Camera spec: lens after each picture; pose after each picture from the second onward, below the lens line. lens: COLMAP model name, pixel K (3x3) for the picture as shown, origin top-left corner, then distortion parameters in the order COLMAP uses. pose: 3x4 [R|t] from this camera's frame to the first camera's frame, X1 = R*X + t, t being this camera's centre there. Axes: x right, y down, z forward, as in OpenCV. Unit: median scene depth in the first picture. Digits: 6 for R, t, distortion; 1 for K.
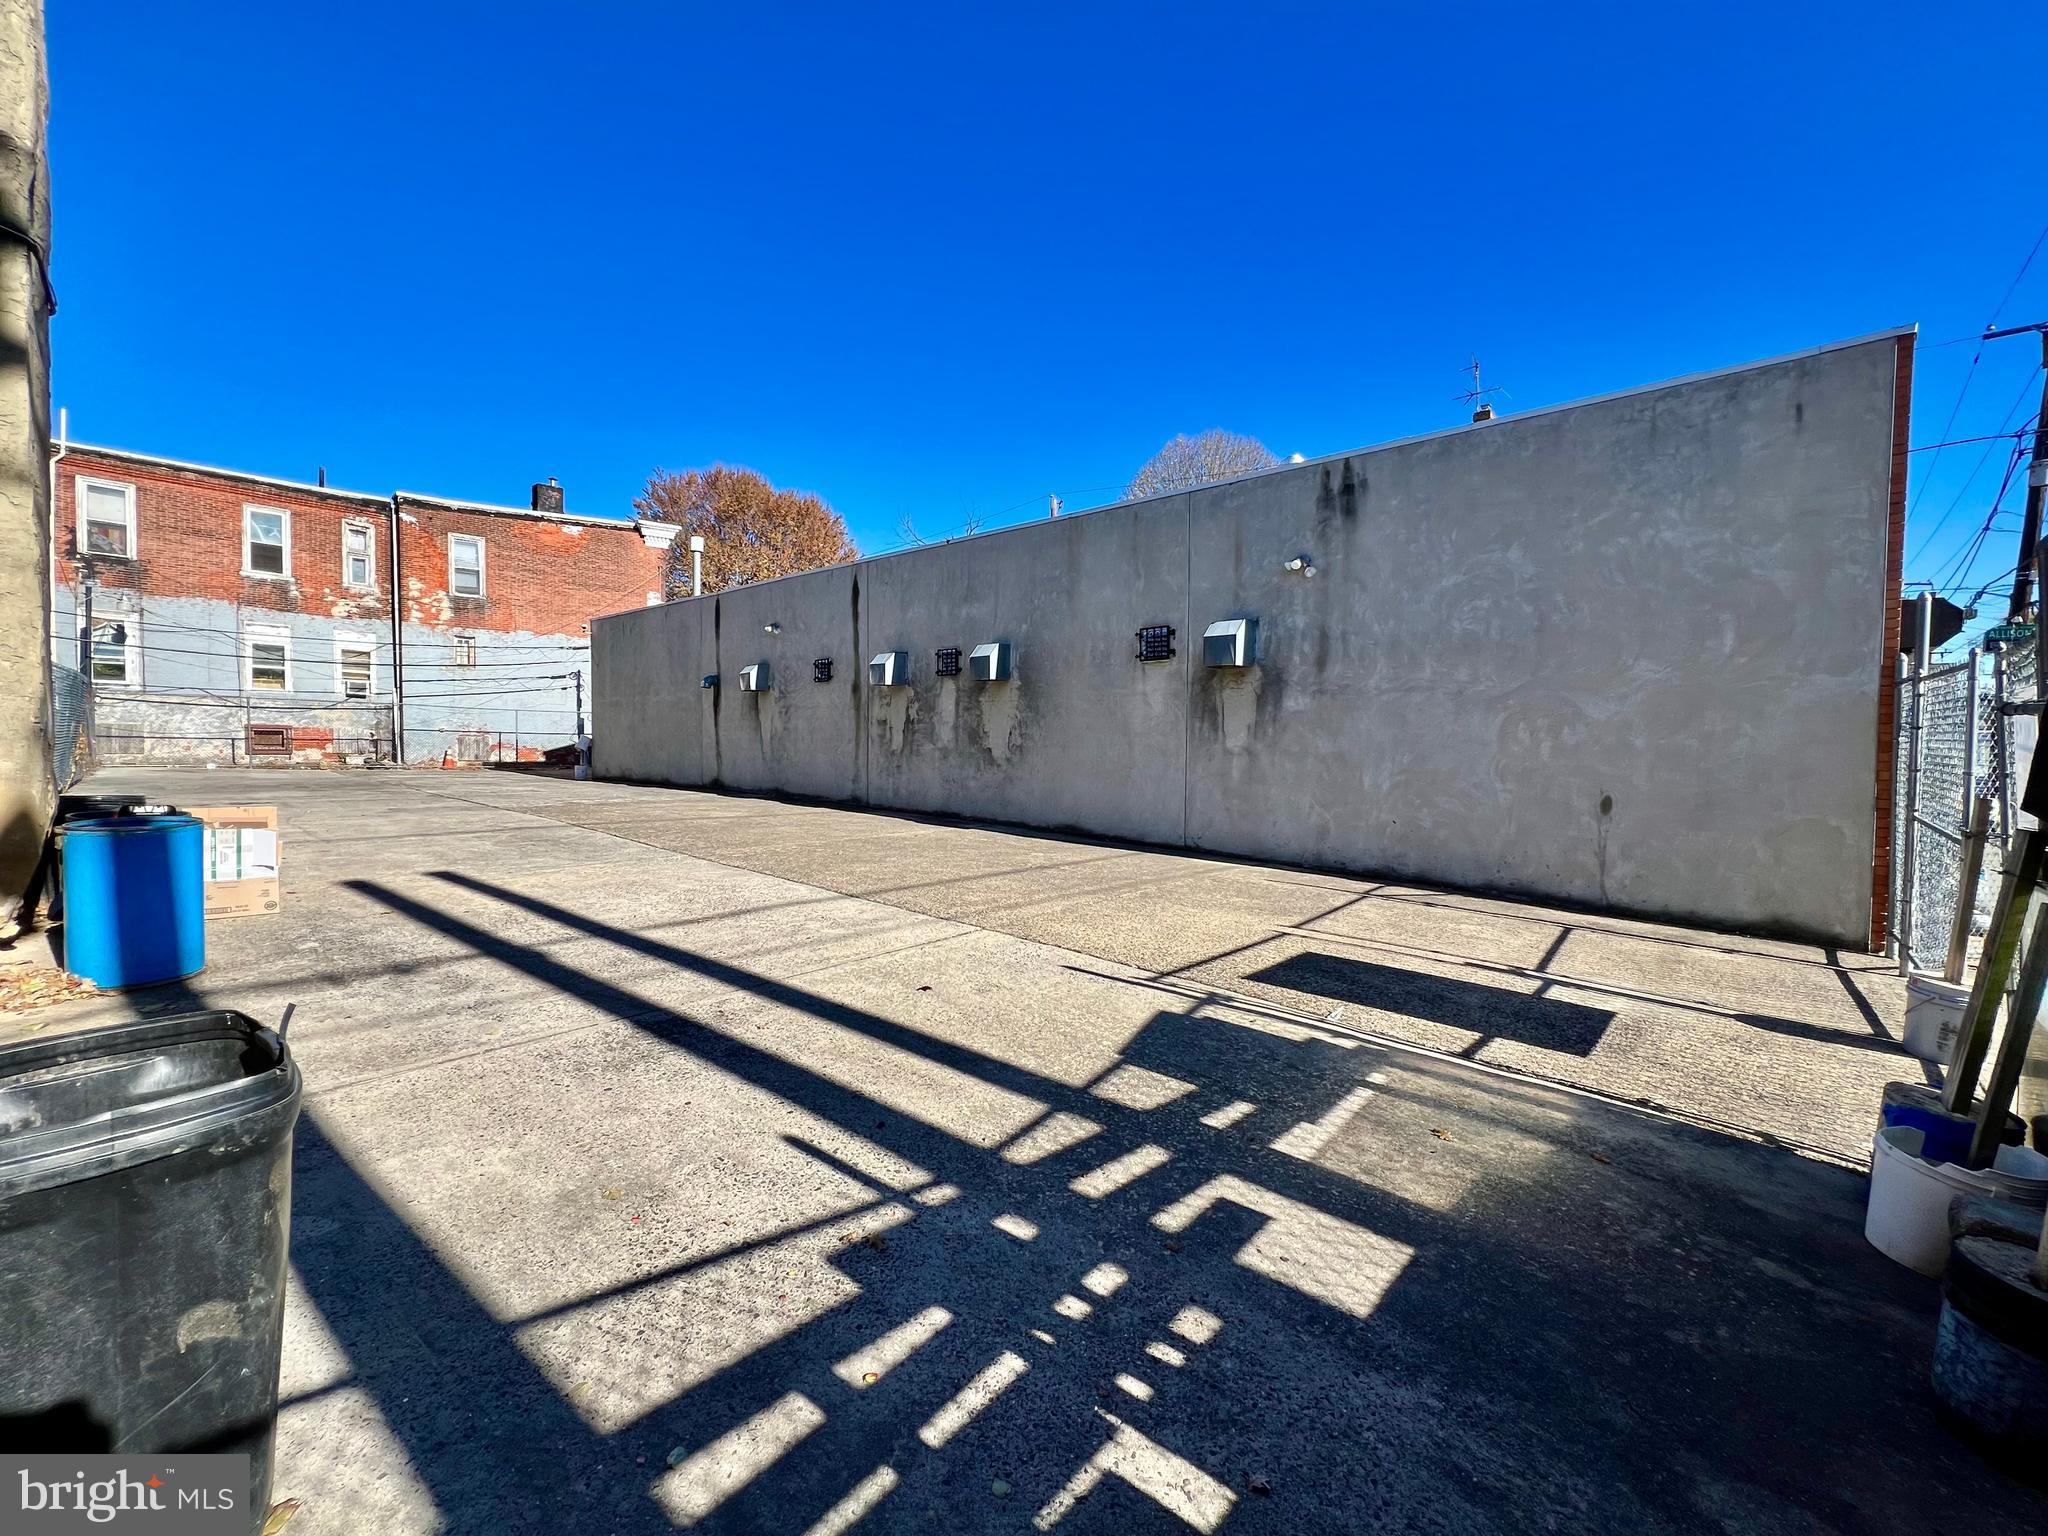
lens RADIAL K [[822.9, 0, 1017.5], [0, 822.9, 762.0], [0, 0, 1]] dist [-0.000702, 0.000161]
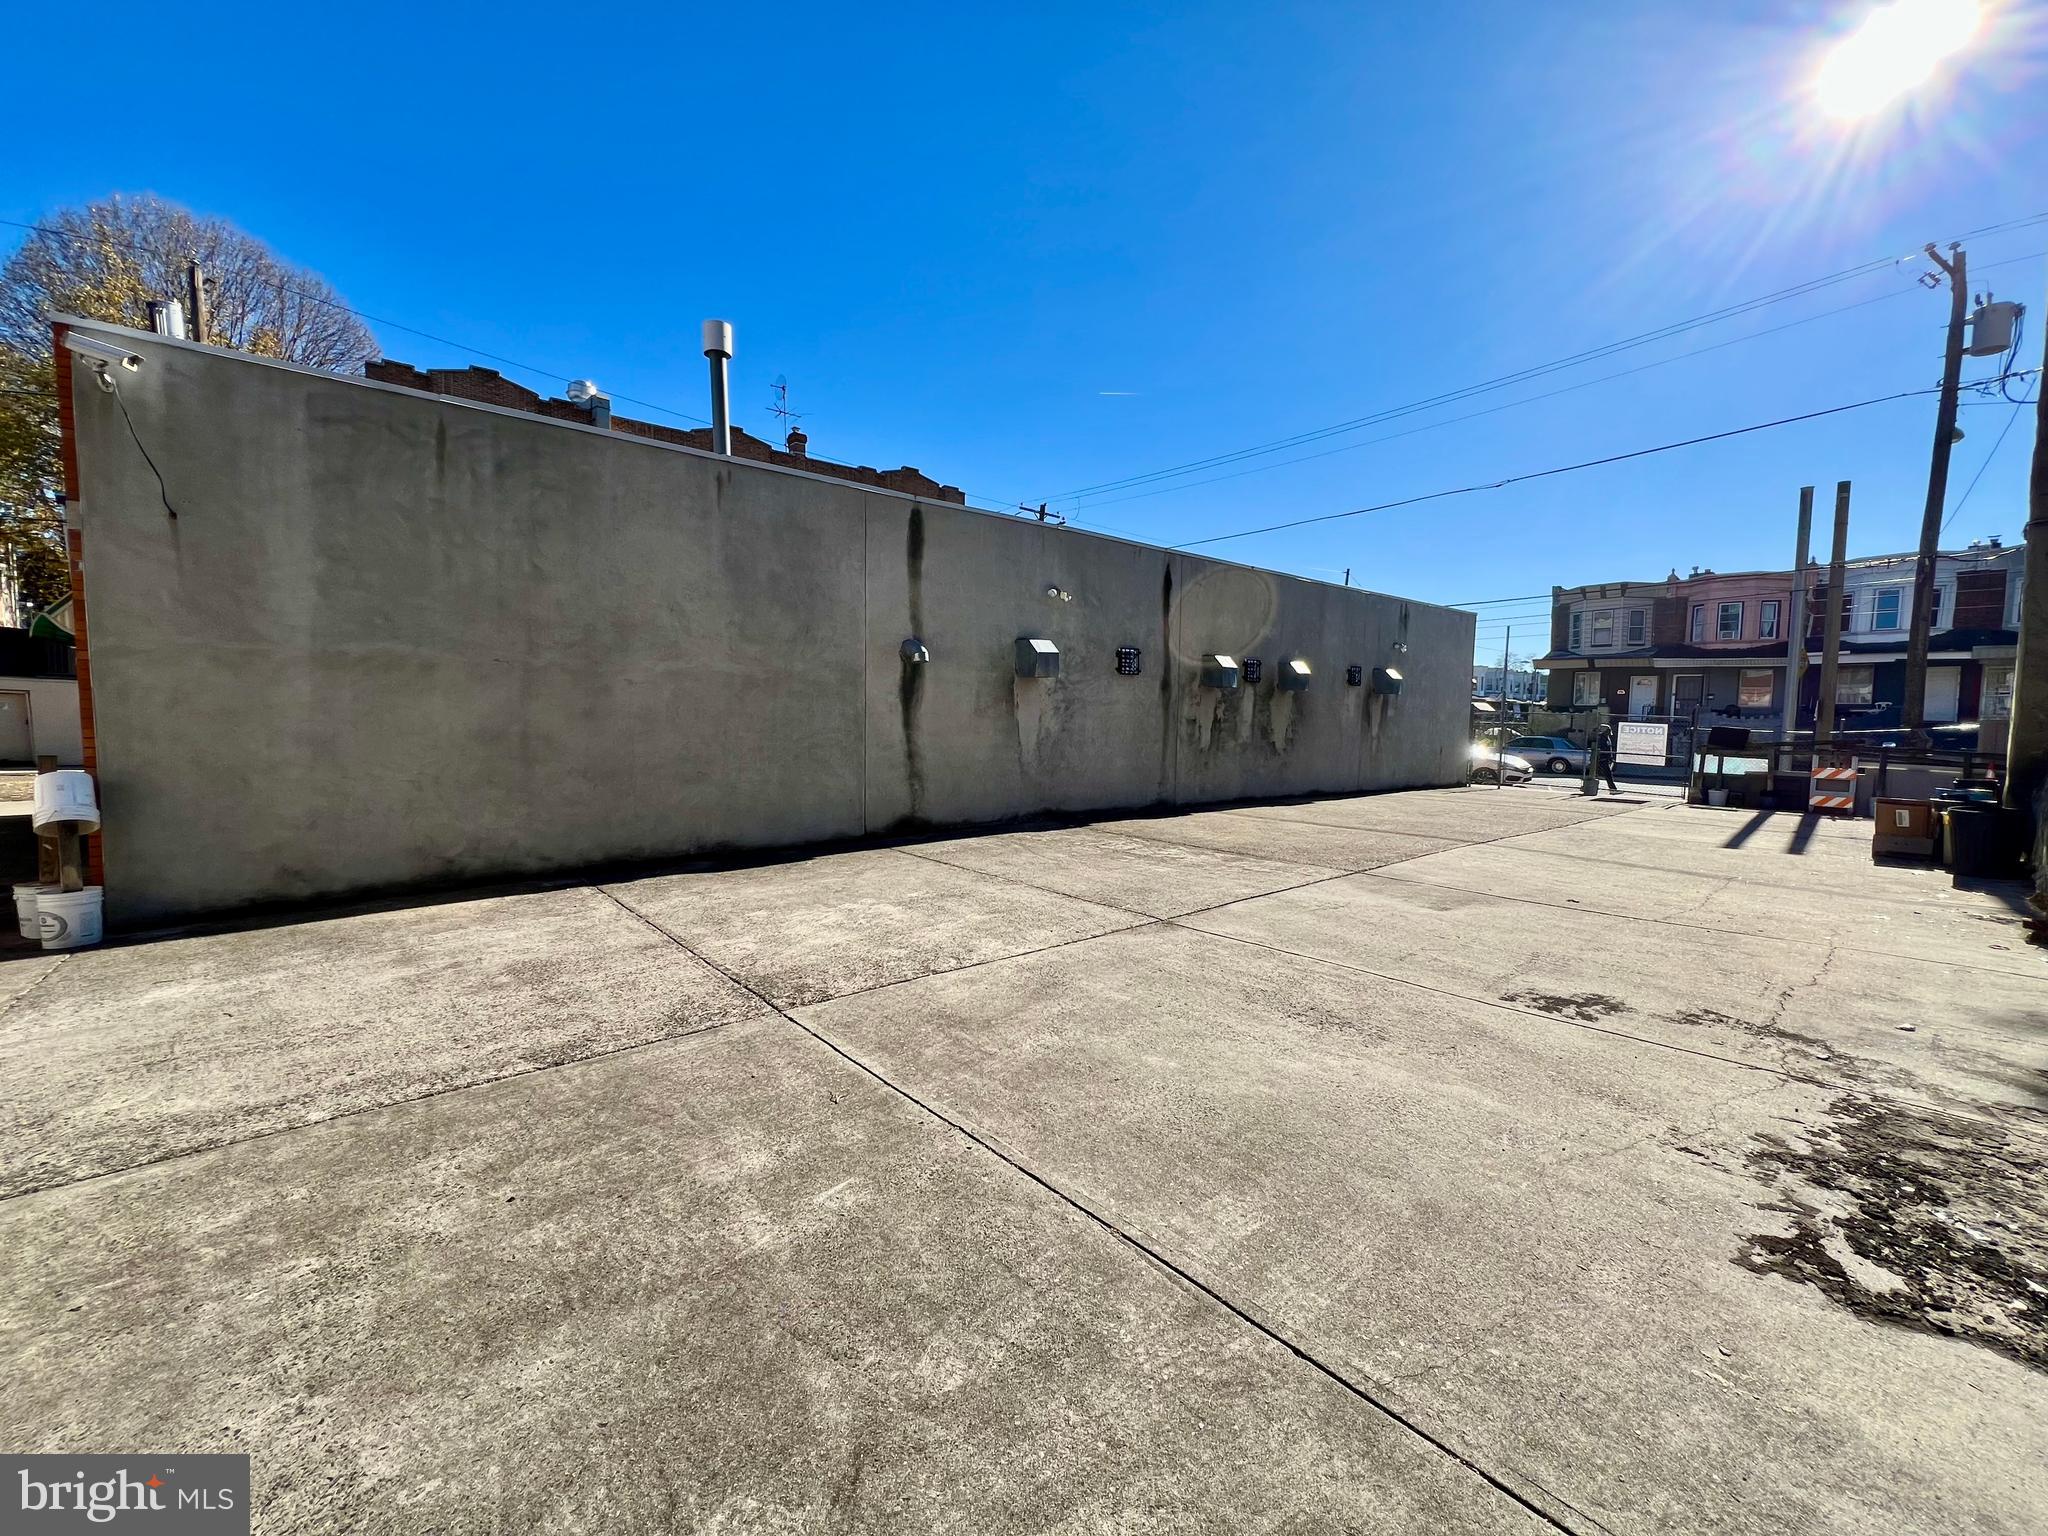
lens RADIAL K [[820.6, 0, 1021.1], [0, 820.6, 761.3], [0, 0, 1]] dist [-0.001383, 0.000299]
pose [[0.125362, -0.076705, 0.989141, -2.486152], [0.018282, 0.997016, 0.074999, -0.164482], [-0.991943, 0.008682, 0.126391, 2.251773]]
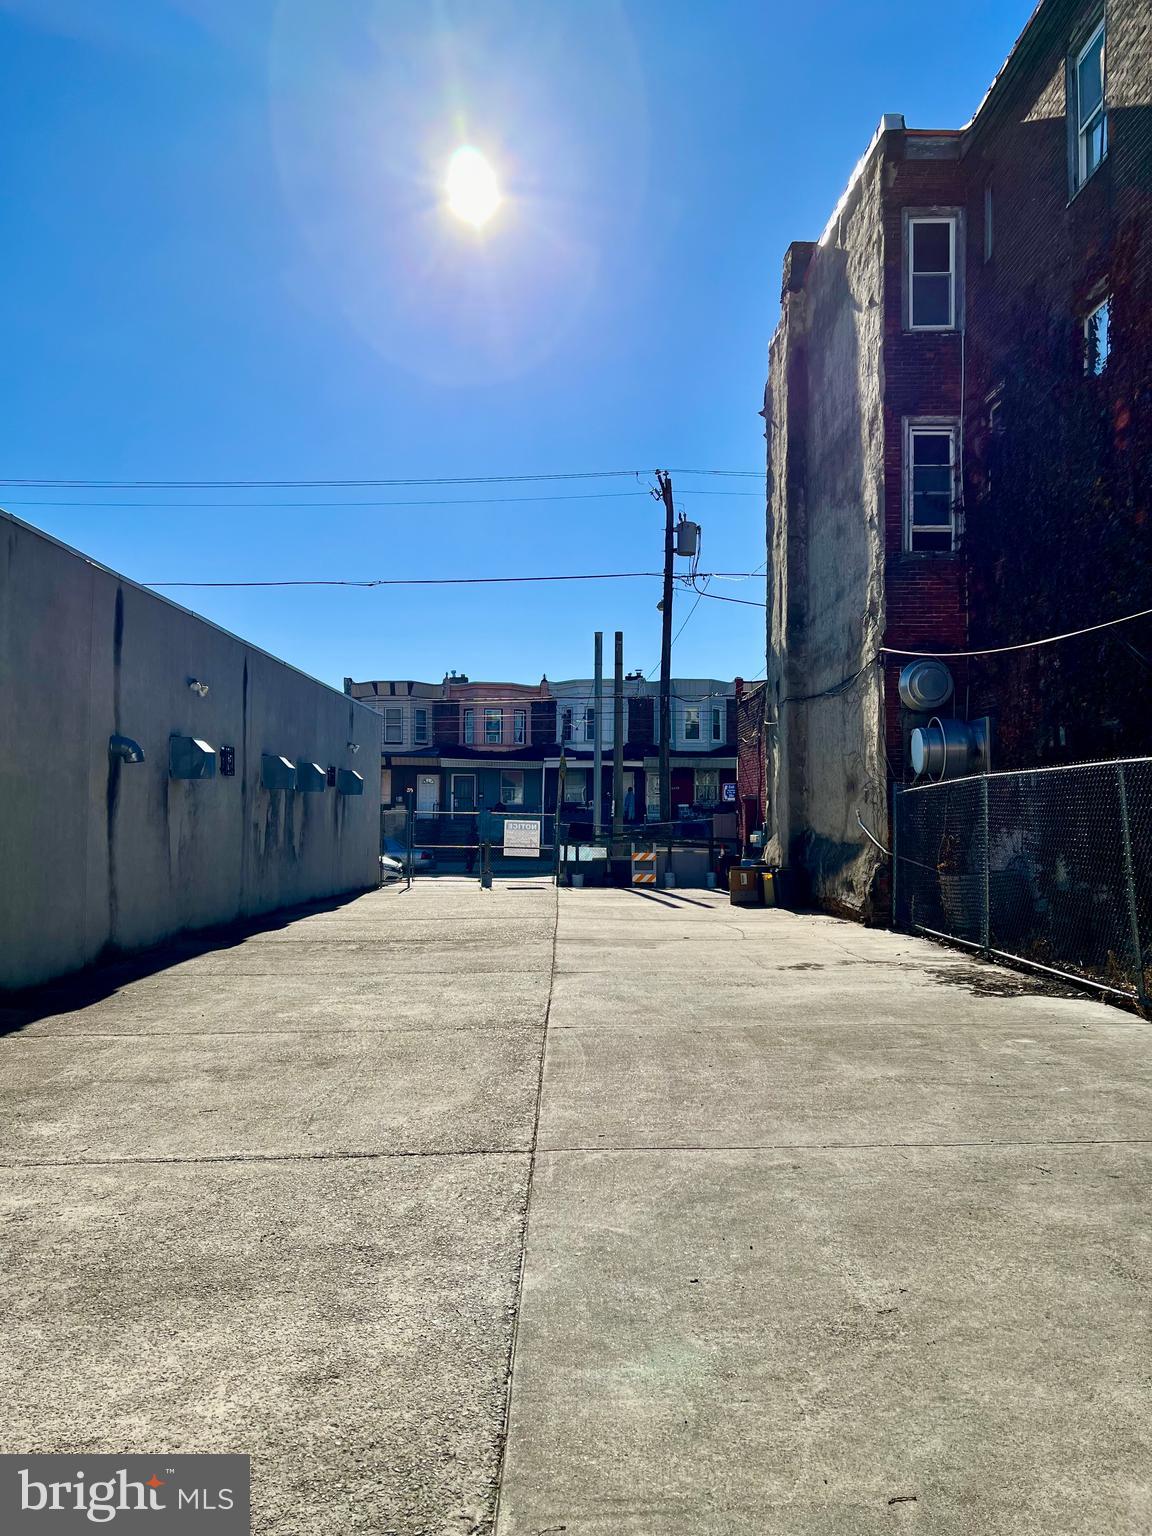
lens RADIAL K [[1142.7, 0, 578.9], [0, 1142.7, 777.2], [0, 0, 1]] dist [0.062134, -0.064974]
pose [[-0.680447, 0.008718, 0.732746, -2.856134], [0.009856, 0.999948, -0.002744, -0.200562], [-0.732731, 0.005355, -0.680497, 3.372438]]
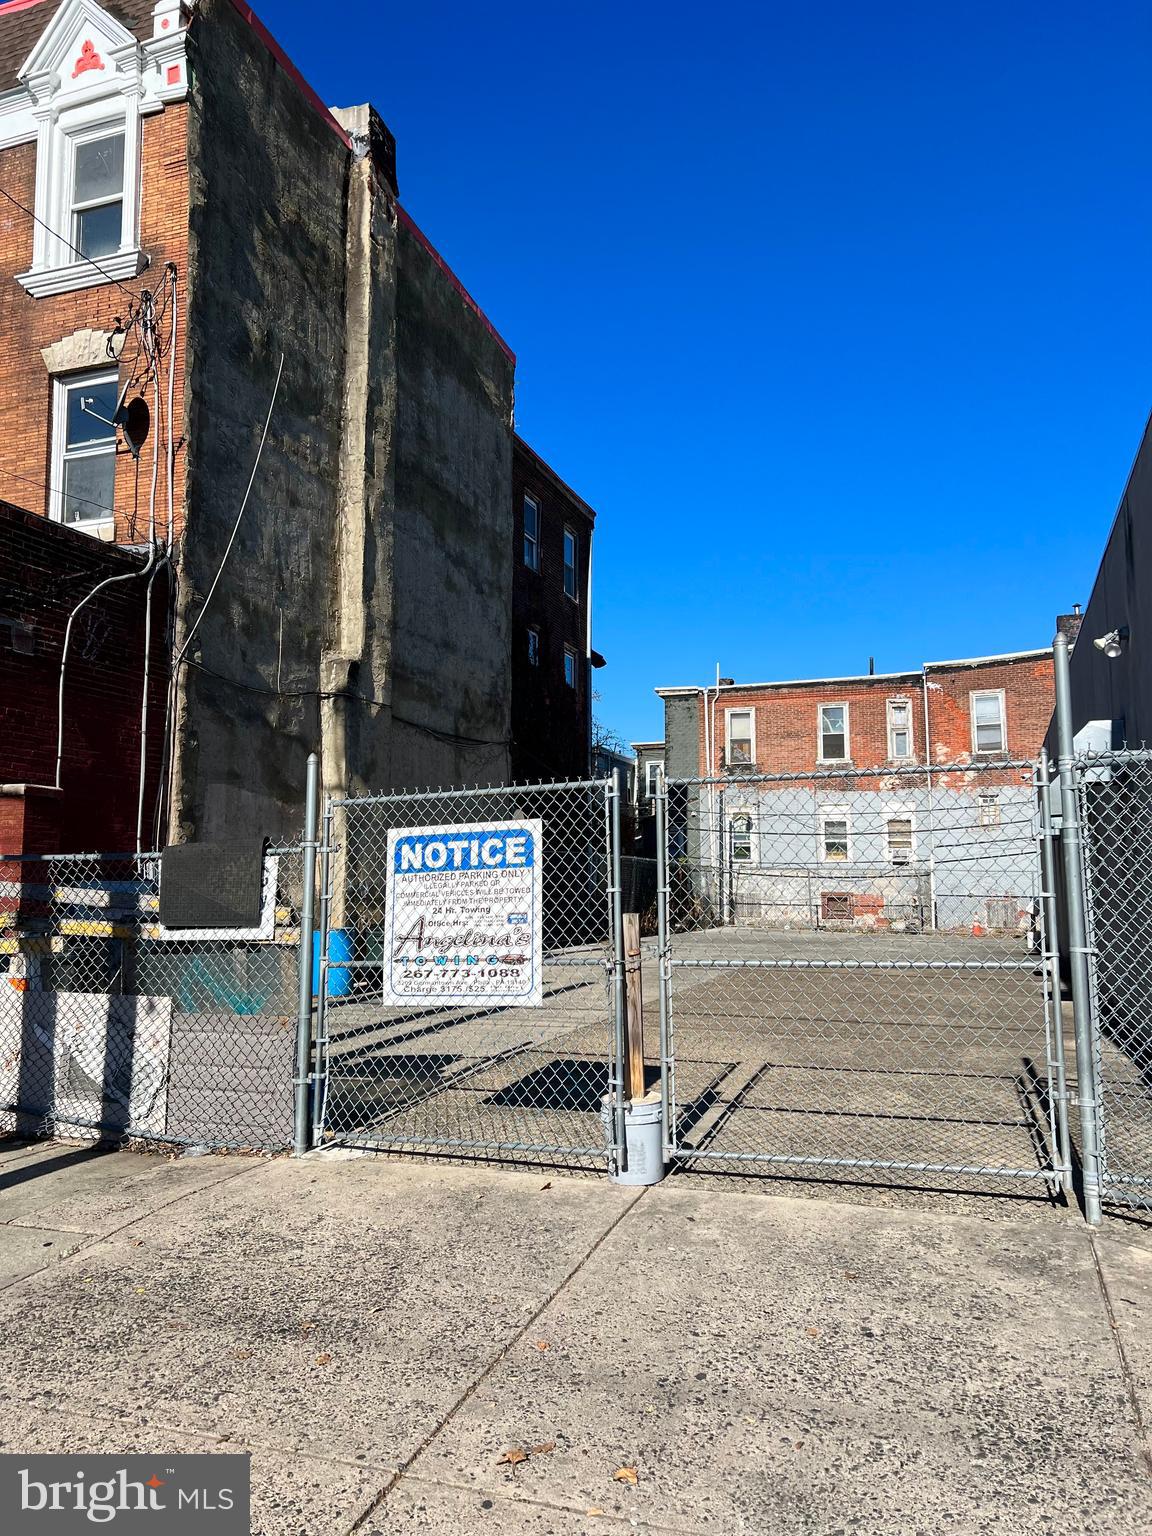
lens RADIAL K [[1143.1, 0, 578.2], [0, 1143.1, 776.2], [0, 0, 1]] dist [0.095381, -0.139931]
pose [[0.388157, -0.113298, -0.914603, 1.450355], [-0.019355, 0.991193, -0.131000, 0.036044], [0.921390, 0.068550, 0.382545, 0.216806]]
